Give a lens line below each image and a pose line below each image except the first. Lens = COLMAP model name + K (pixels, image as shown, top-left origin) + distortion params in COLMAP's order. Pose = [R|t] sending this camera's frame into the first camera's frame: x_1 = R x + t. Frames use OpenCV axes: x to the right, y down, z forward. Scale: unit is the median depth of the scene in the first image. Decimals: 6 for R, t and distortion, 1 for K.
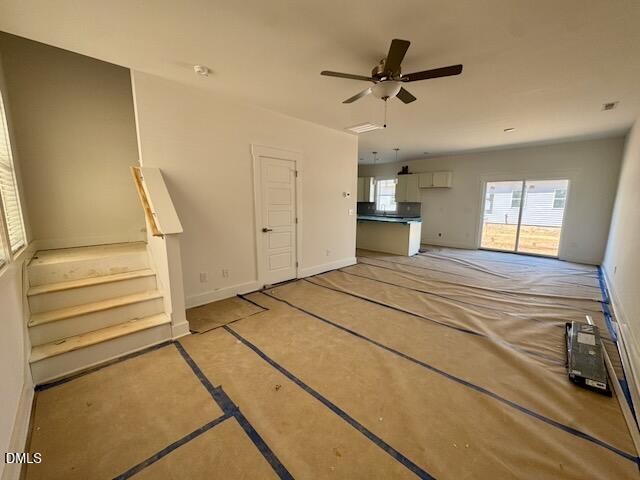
lens RADIAL K [[257.3, 0, 319.4], [0, 257.3, 240.6], [0, 0, 1]] dist [0.001303, -0.000018]
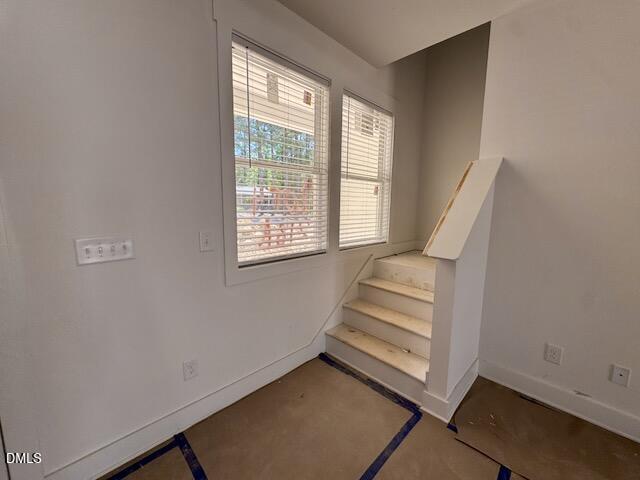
lens RADIAL K [[257.3, 0, 319.4], [0, 257.3, 240.6], [0, 0, 1]] dist [0.001303, -0.000018]
pose [[0.008352, 0.132976, -0.991084, 0.047702], [-0.173459, 0.976286, 0.129528, -0.095365], [0.984806, 0.170830, 0.031220, 0.663777]]
